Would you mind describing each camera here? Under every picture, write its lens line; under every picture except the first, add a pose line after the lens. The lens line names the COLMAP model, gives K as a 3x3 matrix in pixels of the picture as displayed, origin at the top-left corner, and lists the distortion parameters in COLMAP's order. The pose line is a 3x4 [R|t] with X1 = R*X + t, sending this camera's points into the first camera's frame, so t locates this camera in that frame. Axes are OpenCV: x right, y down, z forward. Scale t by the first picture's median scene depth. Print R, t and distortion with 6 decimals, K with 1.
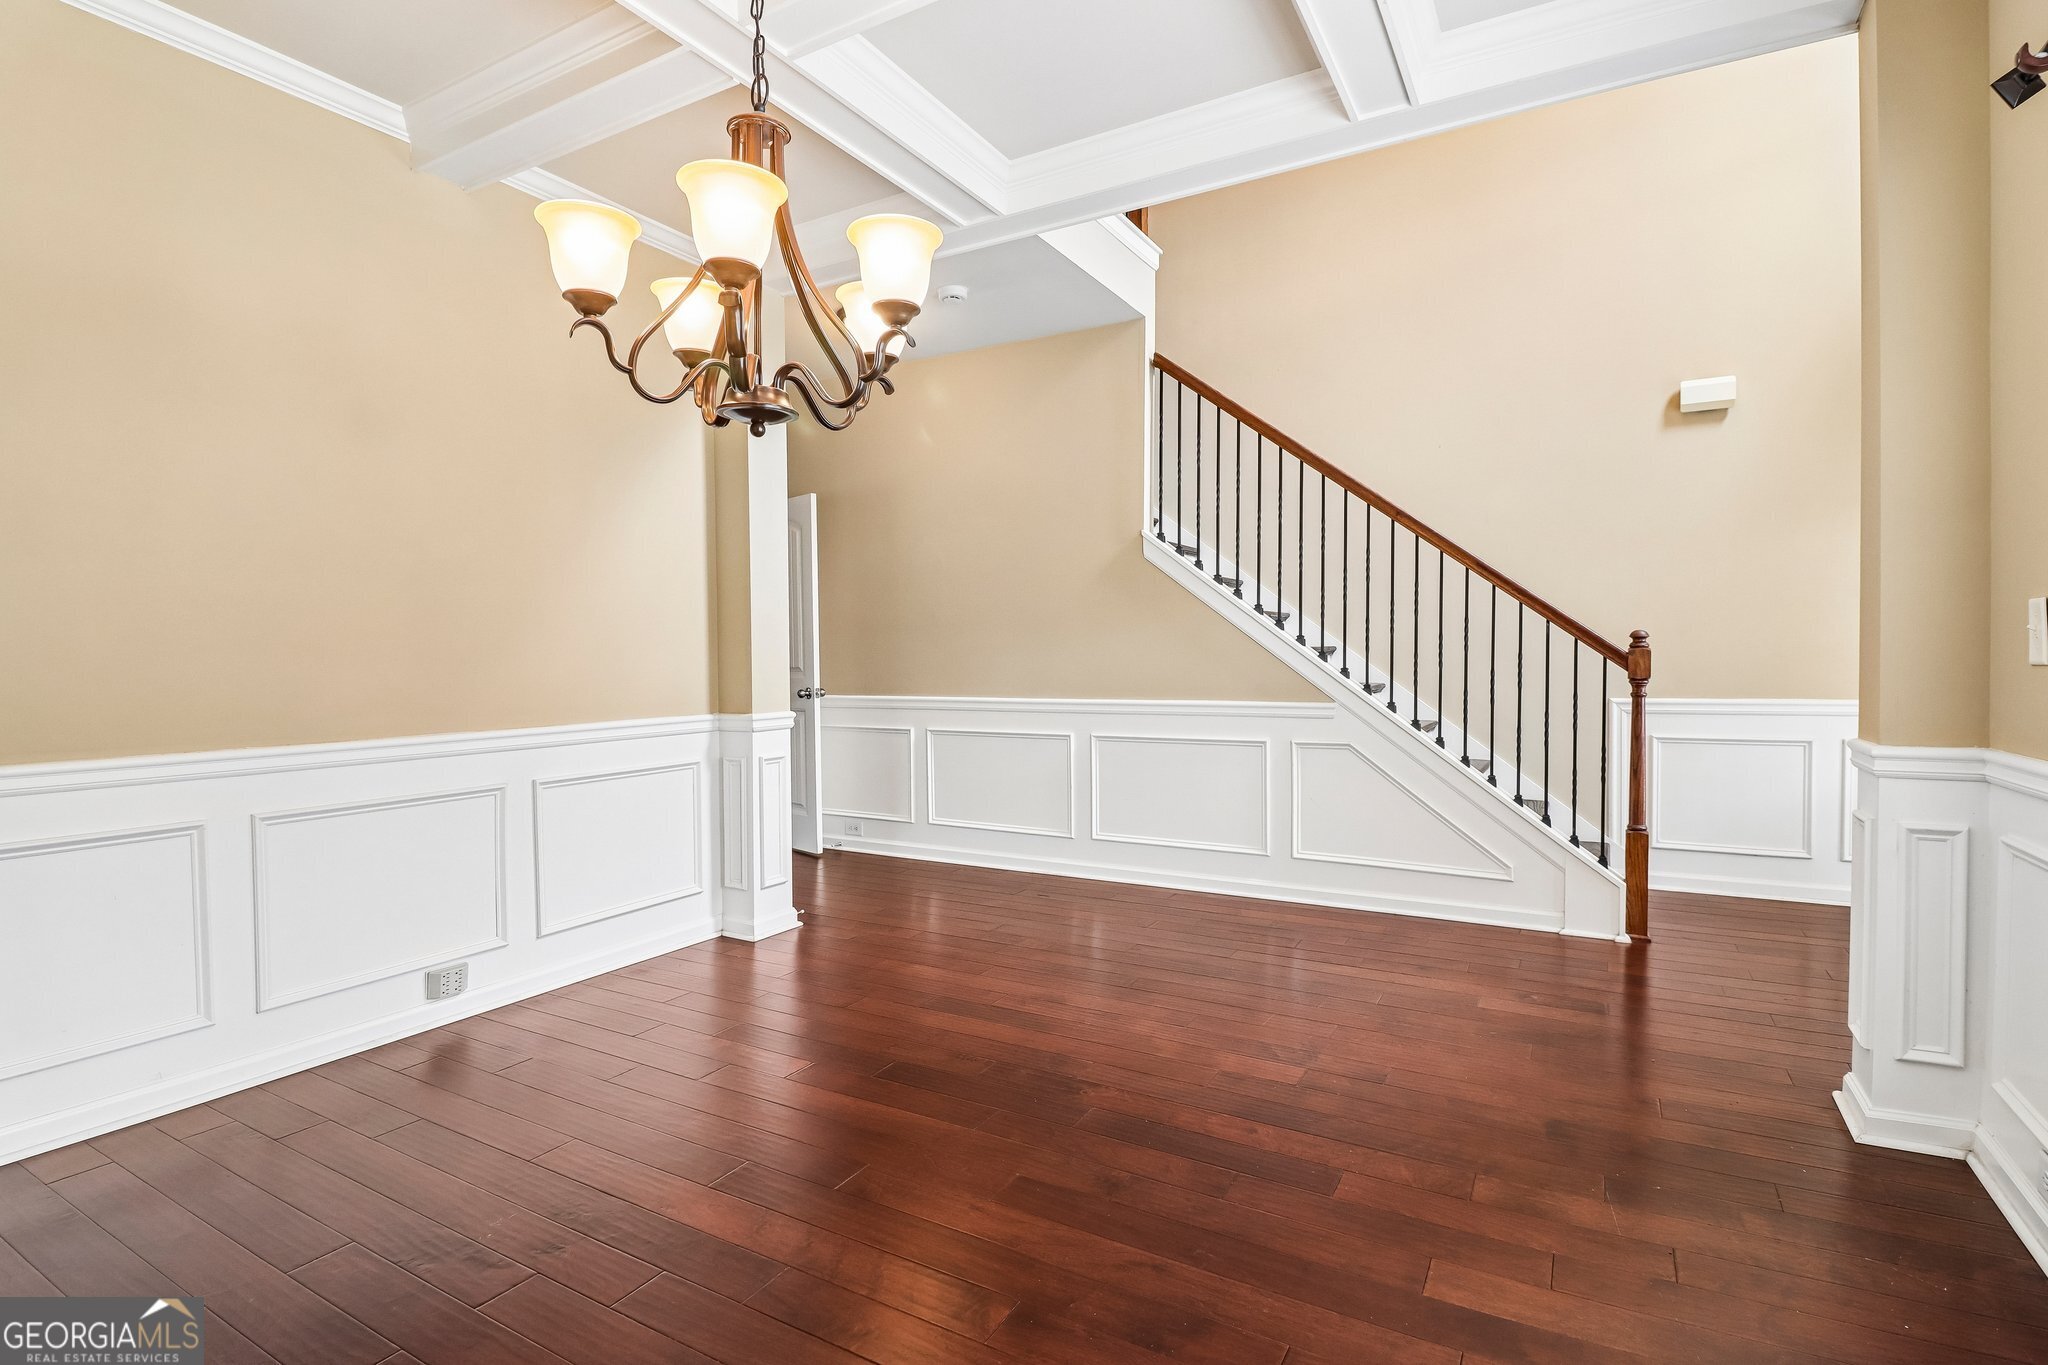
lens RADIAL K [[982.8, 0, 1026.4], [0, 982.8, 658.2], [0, 0, 1]] dist [0.001196, -0.014207]
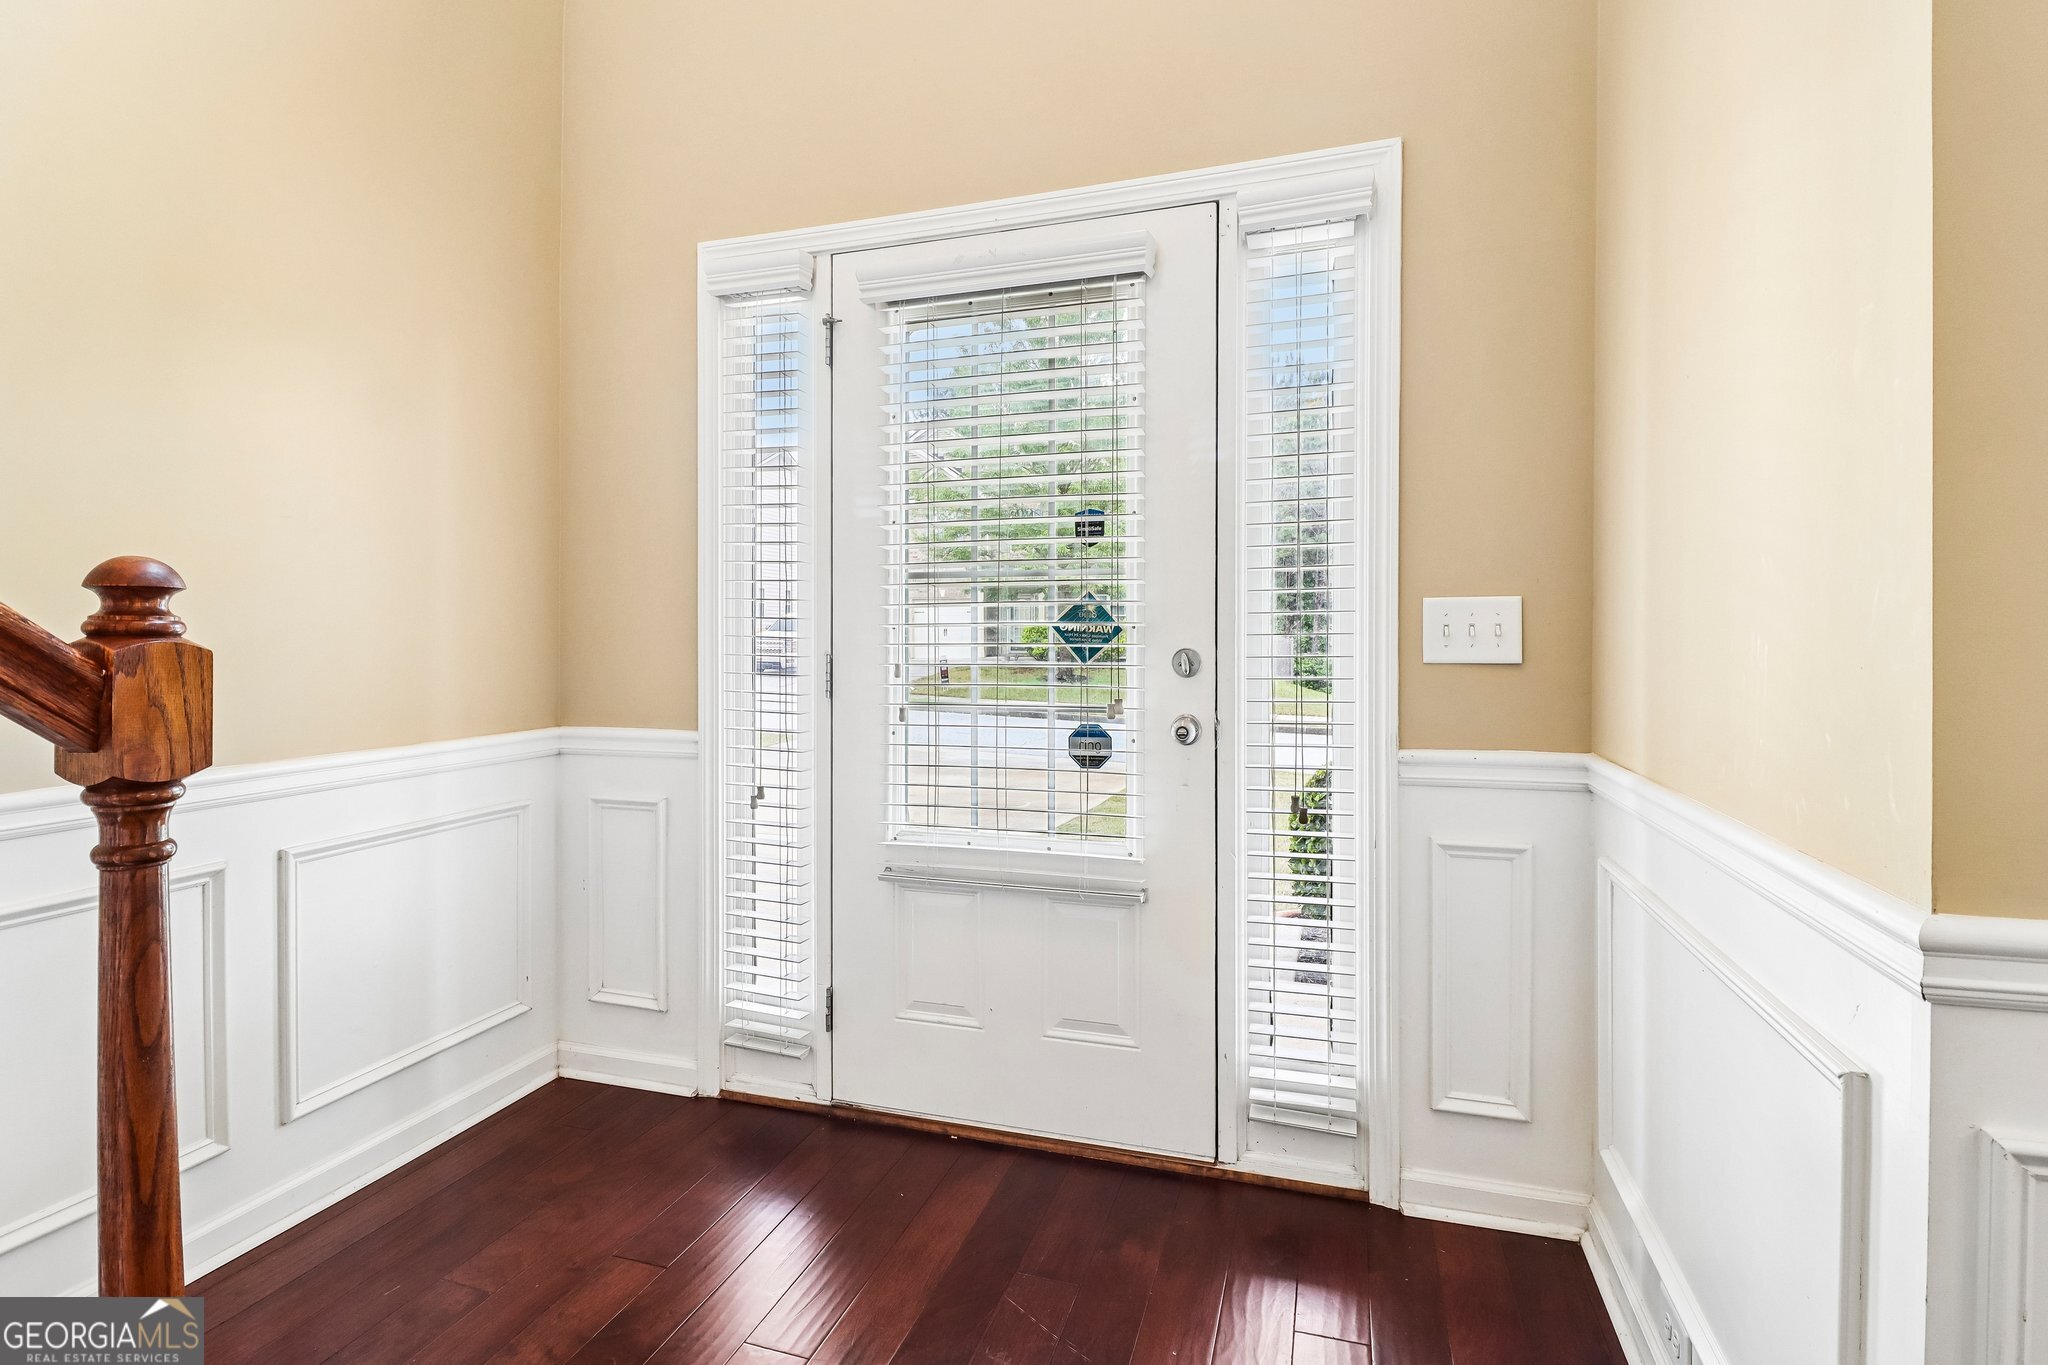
lens RADIAL K [[992.0, 0, 1029.2], [0, 992.0, 646.8], [0, 0, 1]] dist [0.003228, -0.014524]
pose [[-0.211767, -0.001116, 0.977320, 0.365626], [0.006921, 0.999973, 0.002641, -0.007980], [-0.977296, 0.007323, -0.211753, 0.847615]]
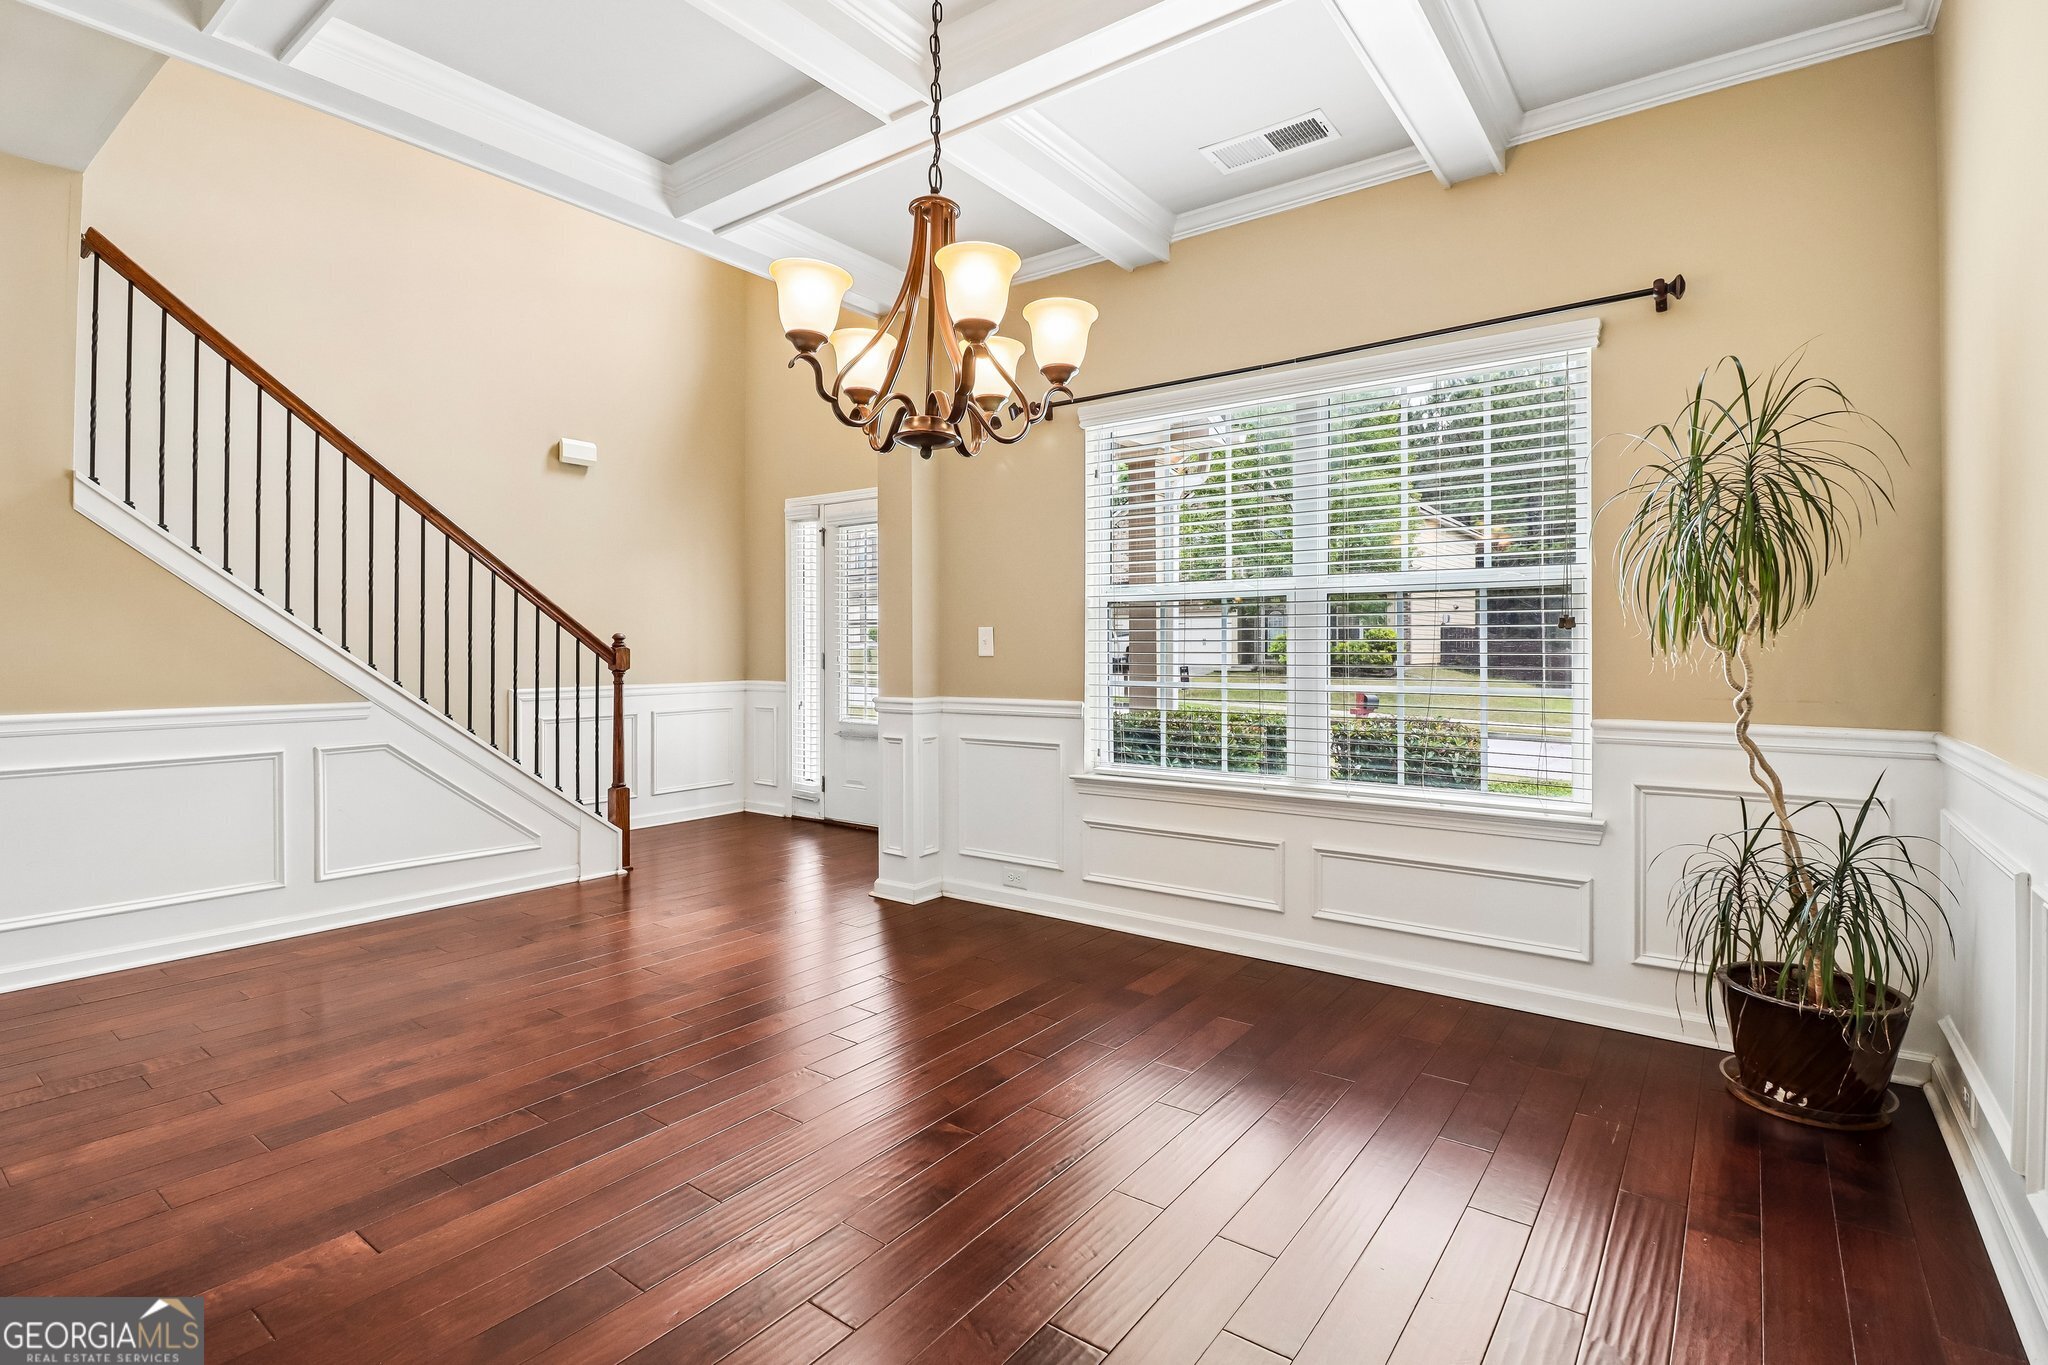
lens RADIAL K [[969.4, 0, 1029.1], [0, 969.4, 647.9], [0, 0, 1]] dist [0.003475, -0.015432]
pose [[0.107470, 0.005933, 0.994191, -0.601438], [0.004273, 0.999970, -0.006430, 0.001407], [-0.994199, 0.004939, 0.107442, 0.314847]]
